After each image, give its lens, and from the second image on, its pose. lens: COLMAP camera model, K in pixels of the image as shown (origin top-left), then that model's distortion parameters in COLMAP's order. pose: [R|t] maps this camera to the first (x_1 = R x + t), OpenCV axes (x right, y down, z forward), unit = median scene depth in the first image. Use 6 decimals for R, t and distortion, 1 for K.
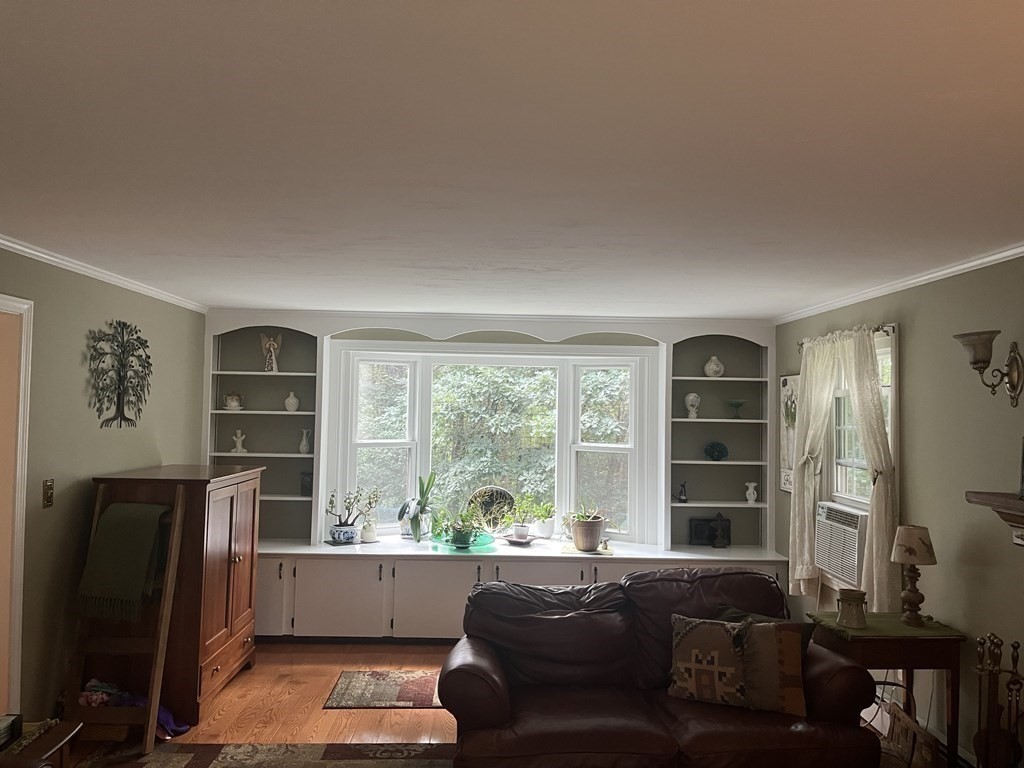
lens RADIAL K [[778.2, 0, 512.5], [0, 778.2, 383.3], [0, 0, 1]] dist [0.025329, -0.010137]
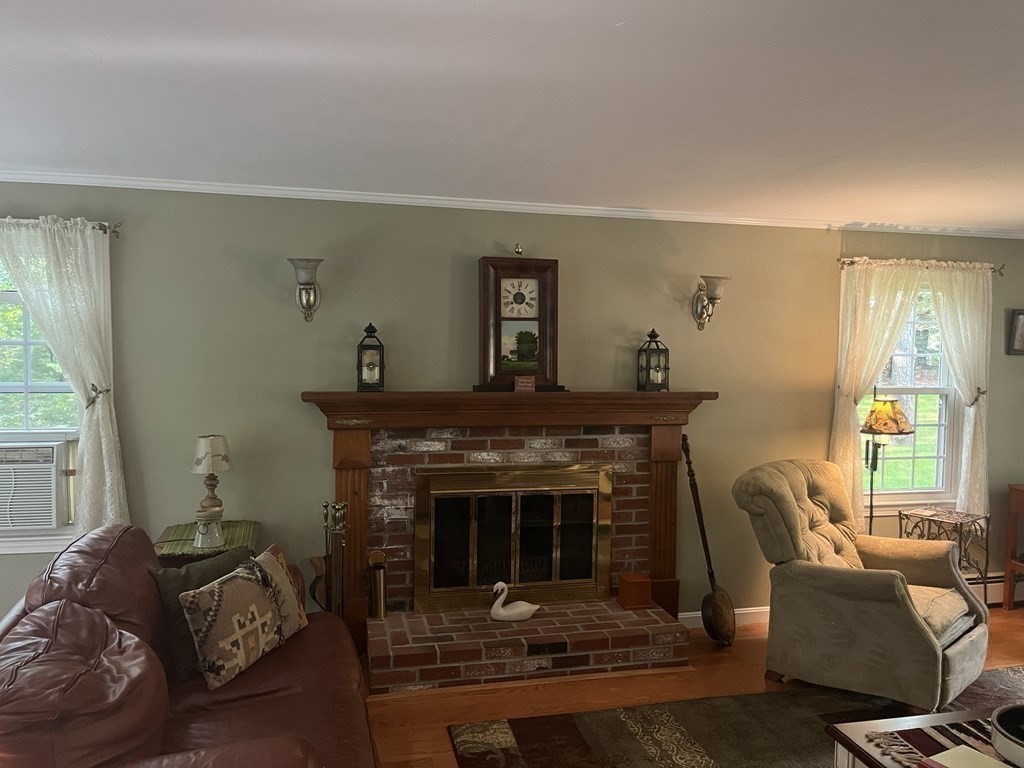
lens RADIAL K [[778.2, 0, 510.9], [0, 778.2, 387.0], [0, 0, 1]] dist [0.025329, -0.010137]
pose [[-0.206941, -0.071646, 0.975727, -0.611891], [-0.046185, 0.996919, 0.063407, 0.038680], [-0.977263, -0.031943, -0.209612, 0.908798]]
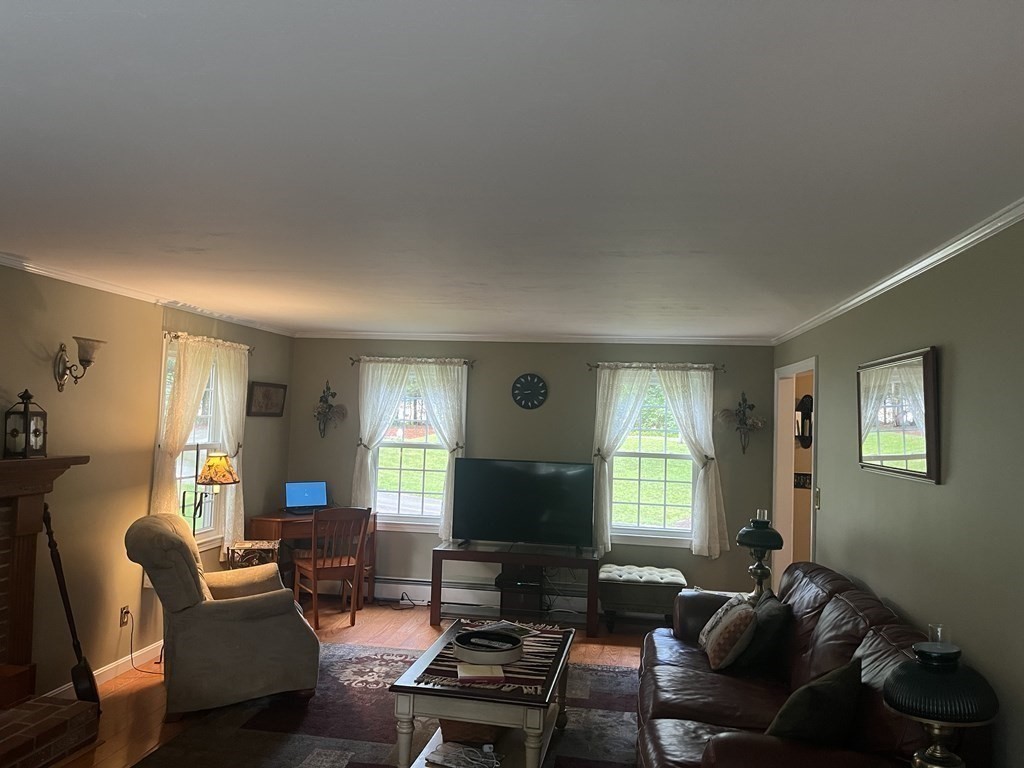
lens RADIAL K [[778.2, 0, 508.9], [0, 778.2, 382.3], [0, 0, 1]] dist [0.025329, -0.010137]
pose [[-0.982421, -0.041804, 0.181936, -0.299781], [-0.055574, 0.995908, -0.071259, 0.047660], [-0.178212, -0.080118, -0.980725, 1.494140]]
